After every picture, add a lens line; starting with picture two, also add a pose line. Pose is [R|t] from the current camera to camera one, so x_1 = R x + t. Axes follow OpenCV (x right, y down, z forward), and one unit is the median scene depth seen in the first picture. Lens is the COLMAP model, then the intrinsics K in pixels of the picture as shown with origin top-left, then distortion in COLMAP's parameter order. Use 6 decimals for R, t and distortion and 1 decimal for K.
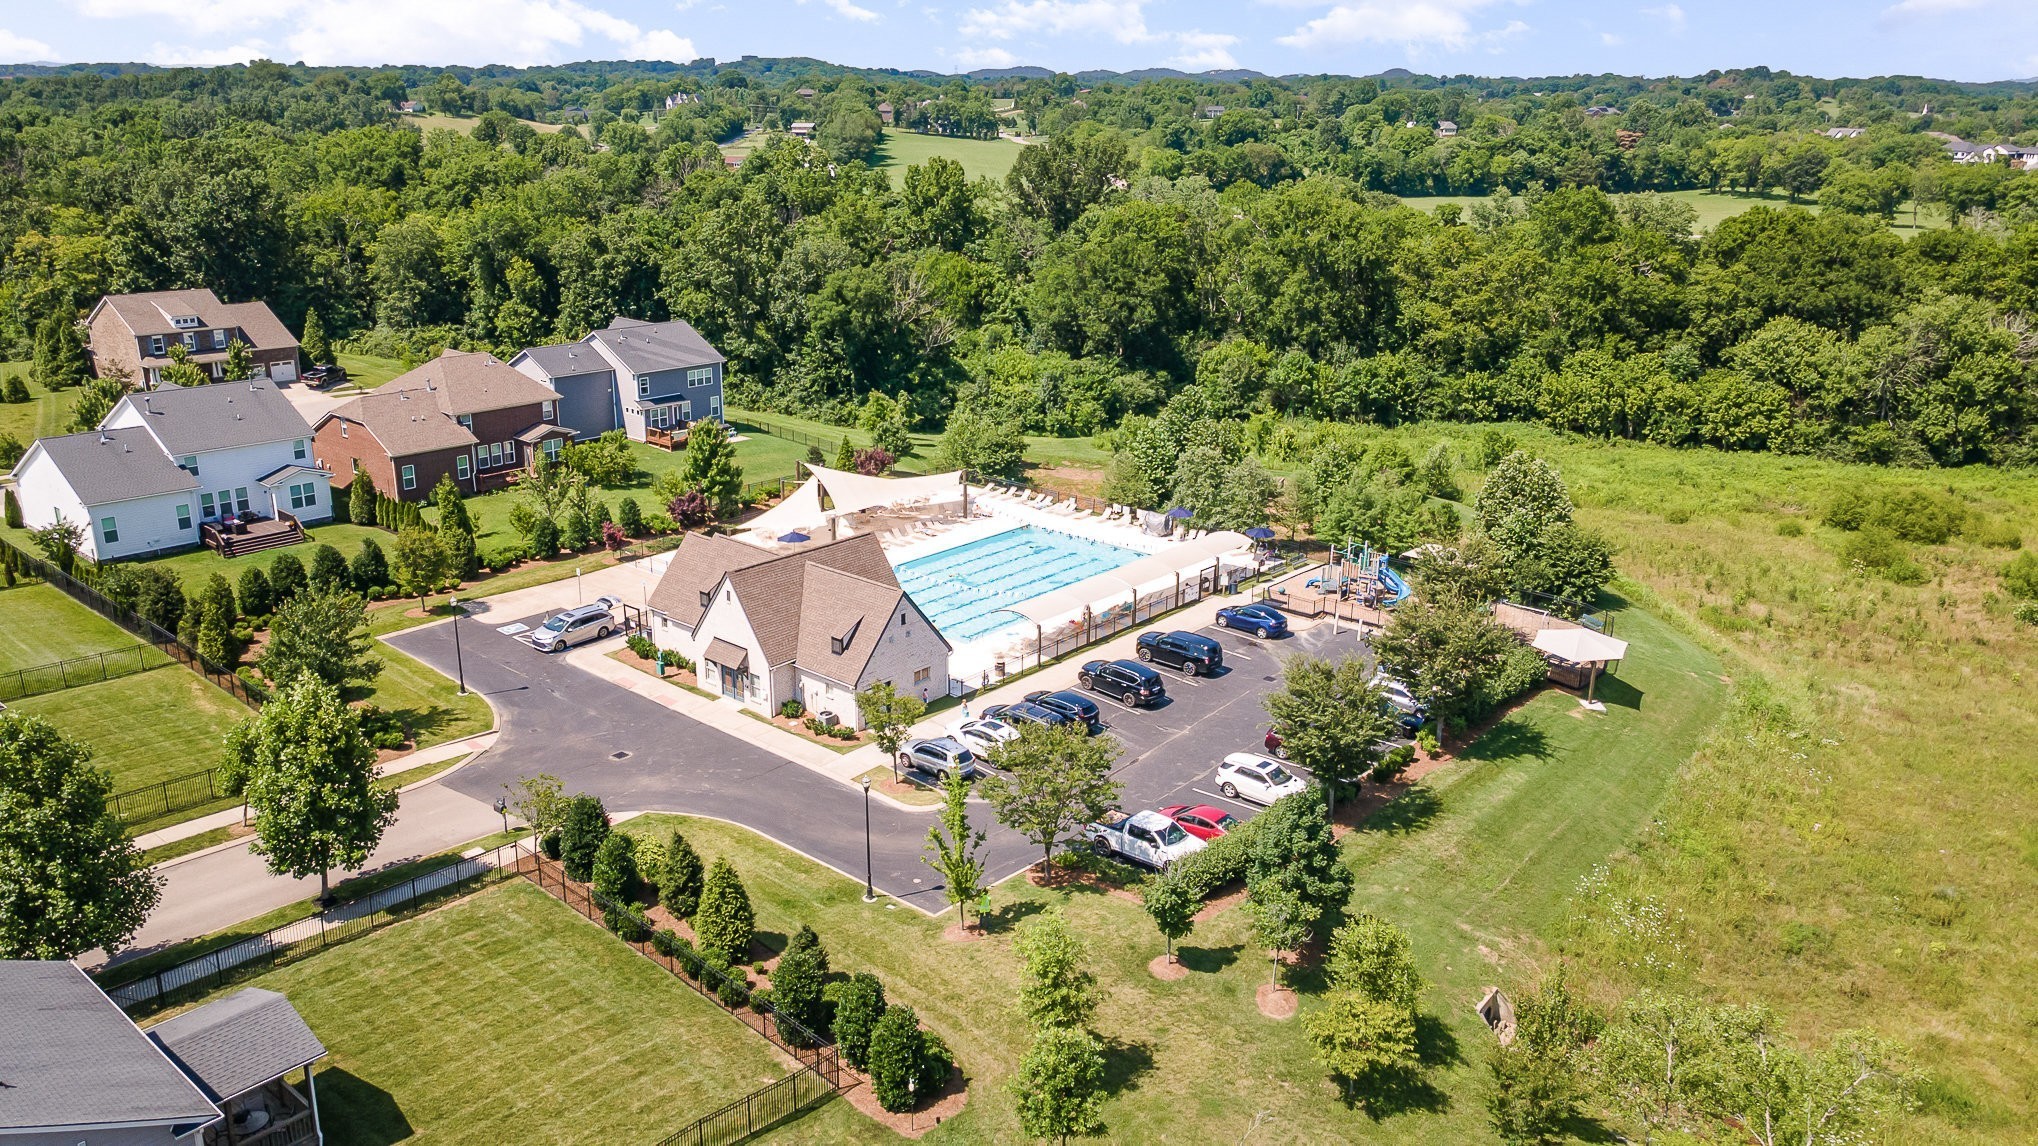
lens RADIAL K [[1482.8, 0, 1019.0], [0, 1482.8, 573.0], [0, 0, 1]] dist [0.001705, 0.000787]
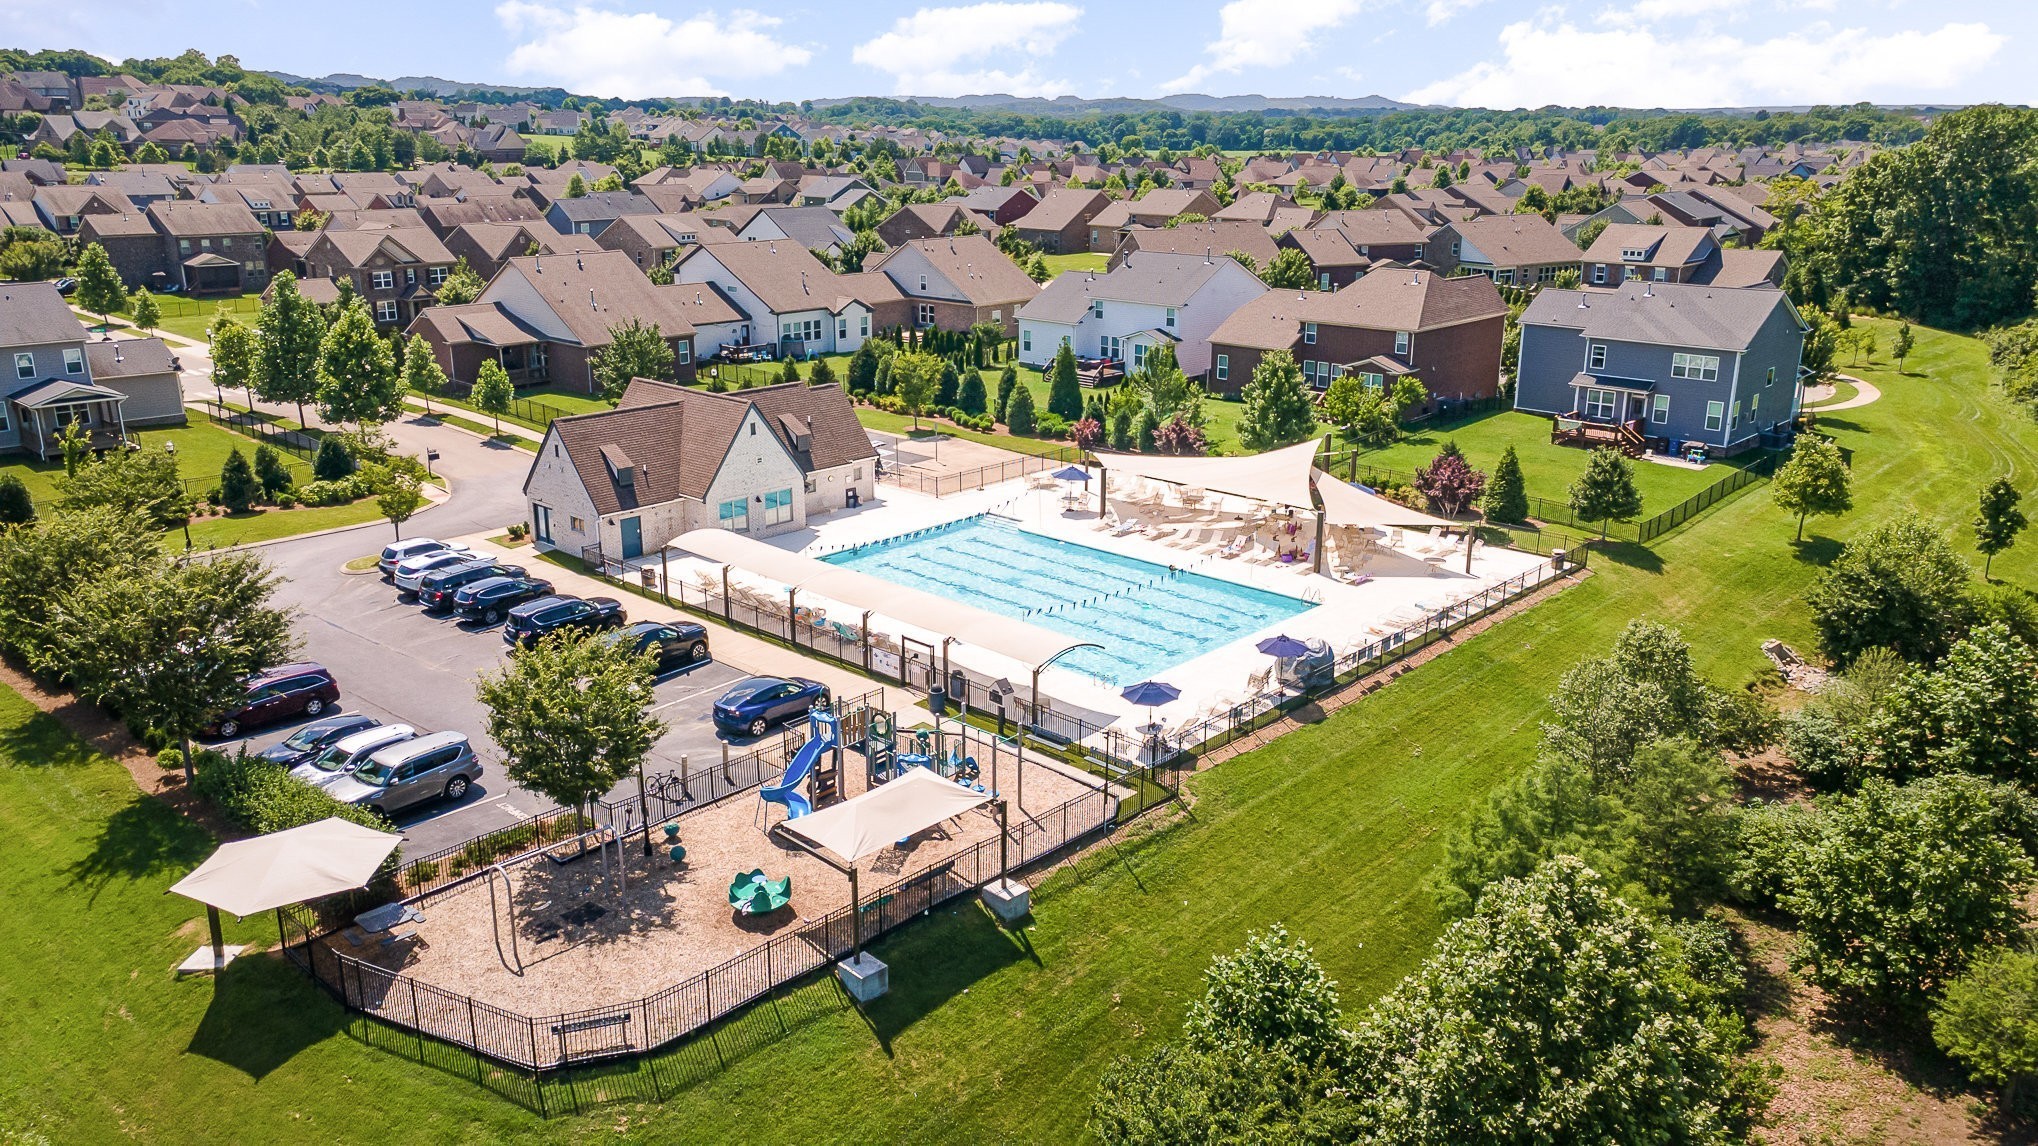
lens RADIAL K [[1482.8, 0, 1019.0], [0, 1482.8, 573.0], [0, 0, 1]] dist [0.001705, 0.000787]
pose [[-0.040087, 0.278825, -0.959505, 0.677298], [-0.301918, 0.912010, 0.277637, -0.201472], [0.952491, 0.300822, 0.047623, 1.005793]]
